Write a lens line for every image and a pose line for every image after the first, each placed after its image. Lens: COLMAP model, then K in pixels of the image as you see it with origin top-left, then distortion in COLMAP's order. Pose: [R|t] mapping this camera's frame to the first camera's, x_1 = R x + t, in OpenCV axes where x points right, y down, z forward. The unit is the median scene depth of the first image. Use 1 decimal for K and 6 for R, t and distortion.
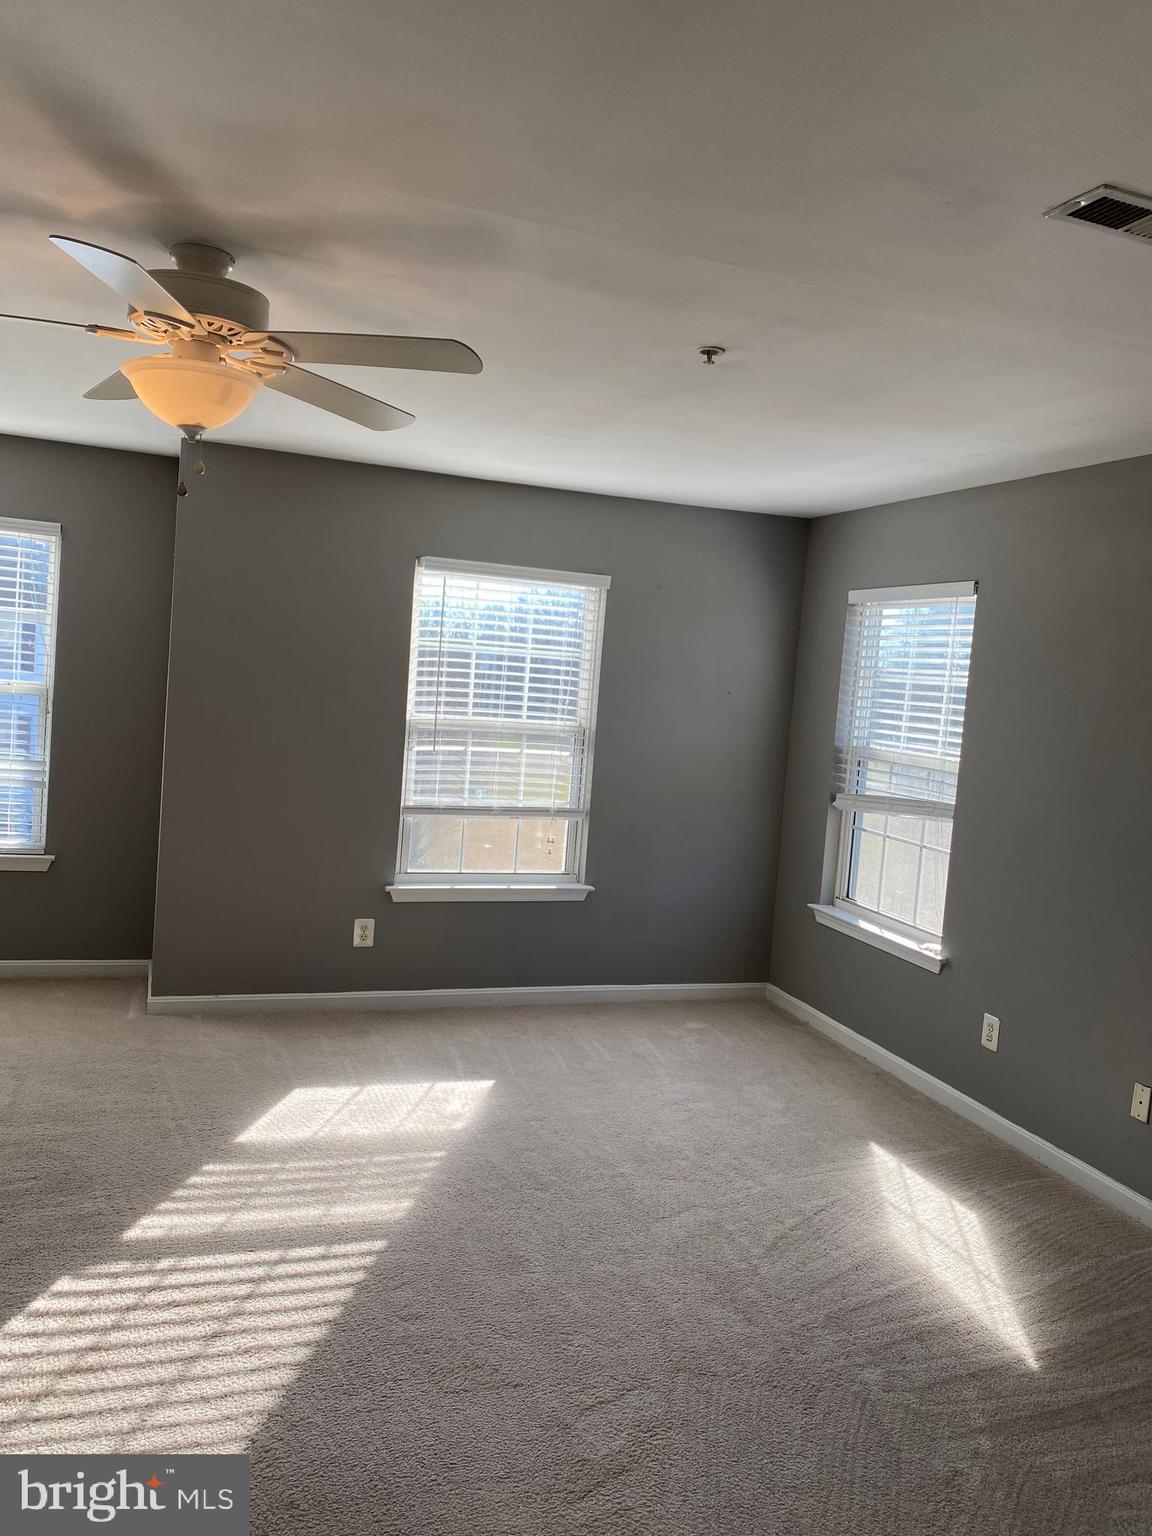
lens RADIAL K [[1164.4, 0, 565.1], [0, 1164.4, 758.3], [0, 0, 1]] dist [-0.004915, -0.003117]
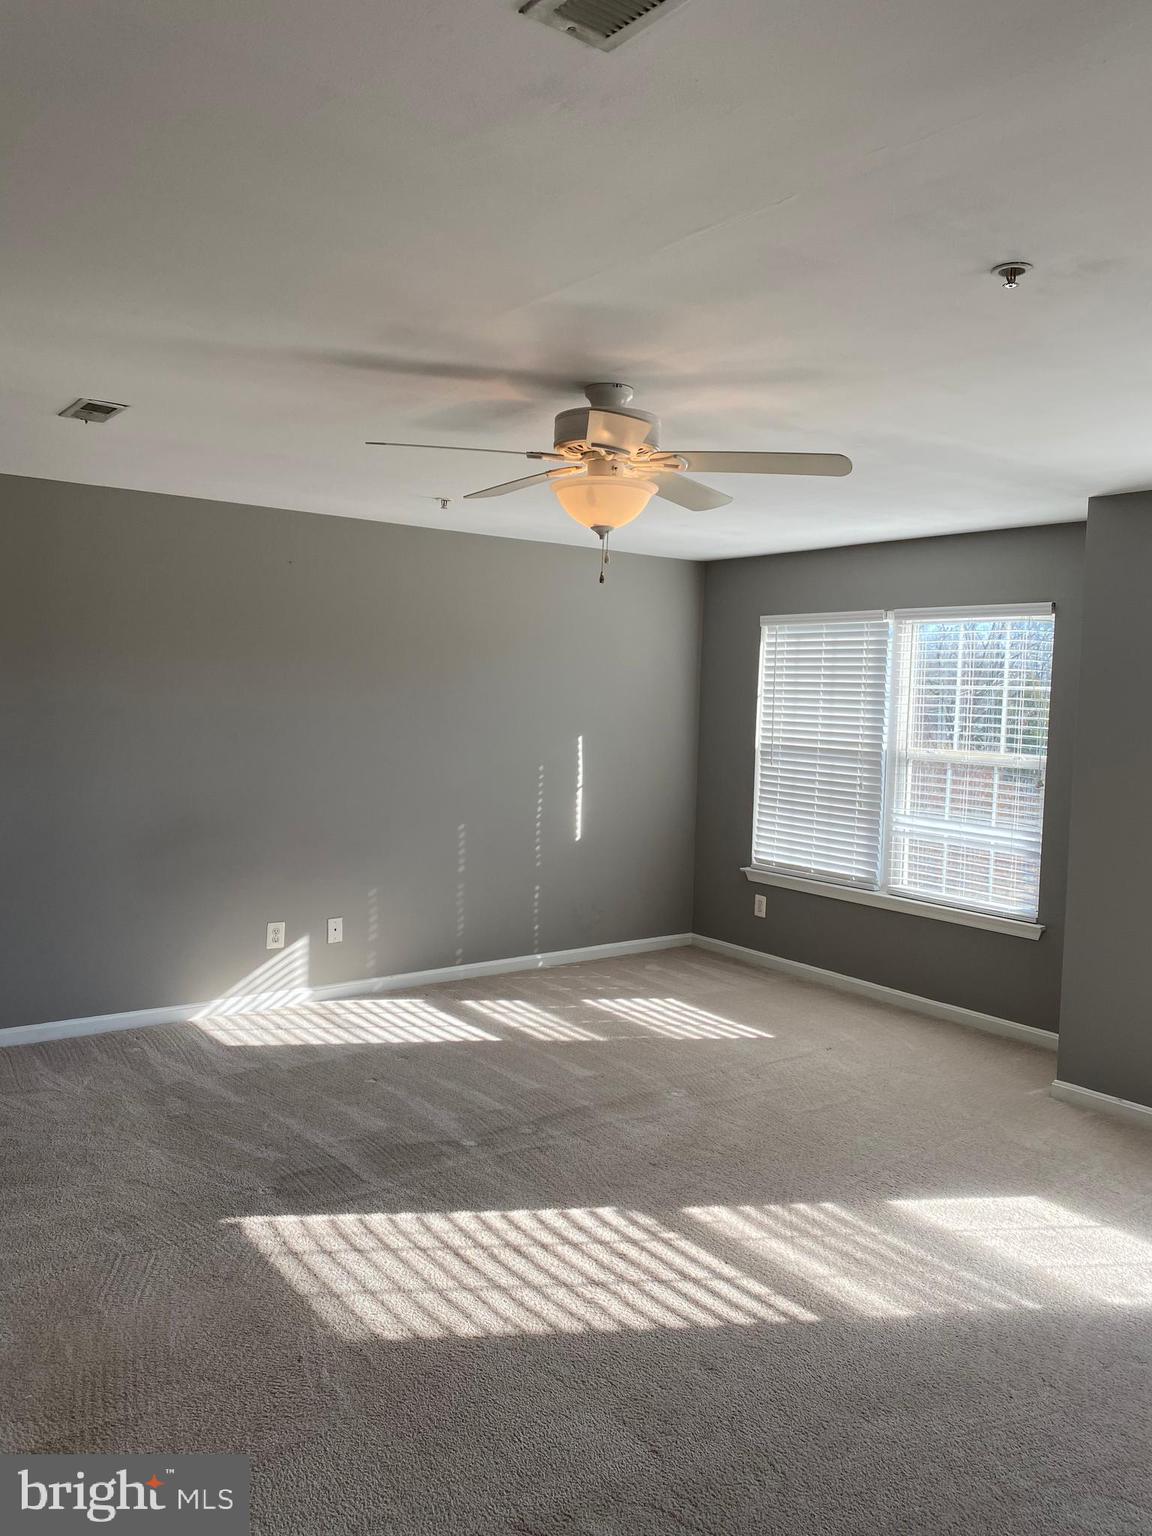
lens RADIAL K [[1164.4, 0, 565.1], [0, 1164.4, 758.3], [0, 0, 1]] dist [-0.004915, -0.003117]
pose [[0.314269, -0.006246, -0.949313, 0.604737], [-0.077315, 0.996488, -0.032152, 0.003699], [0.946180, 0.083501, 0.312682, 0.411188]]
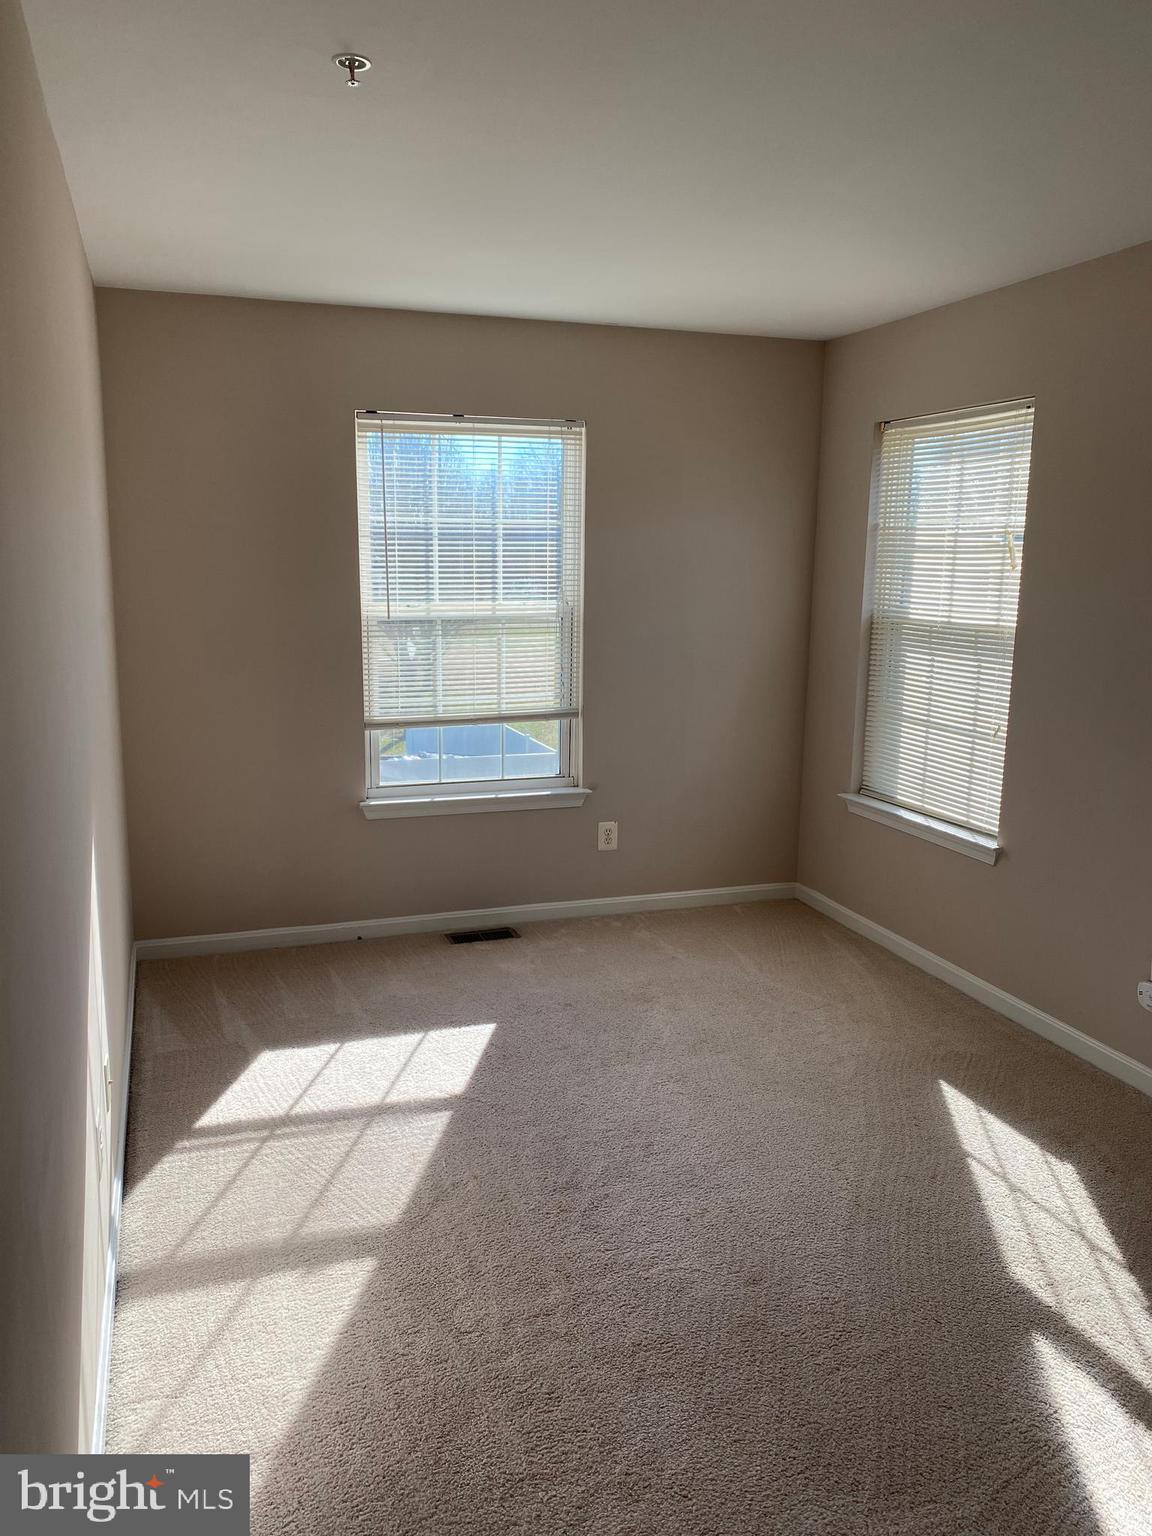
lens RADIAL K [[1164.4, 0, 565.1], [0, 1164.4, 758.3], [0, 0, 1]] dist [-0.004915, -0.003117]
pose [[0.997679, -0.068002, 0.003508, 0.003324], [0.067225, 0.991857, 0.108172, -0.012761], [-0.010835, -0.107685, 0.994126, 0.183691]]
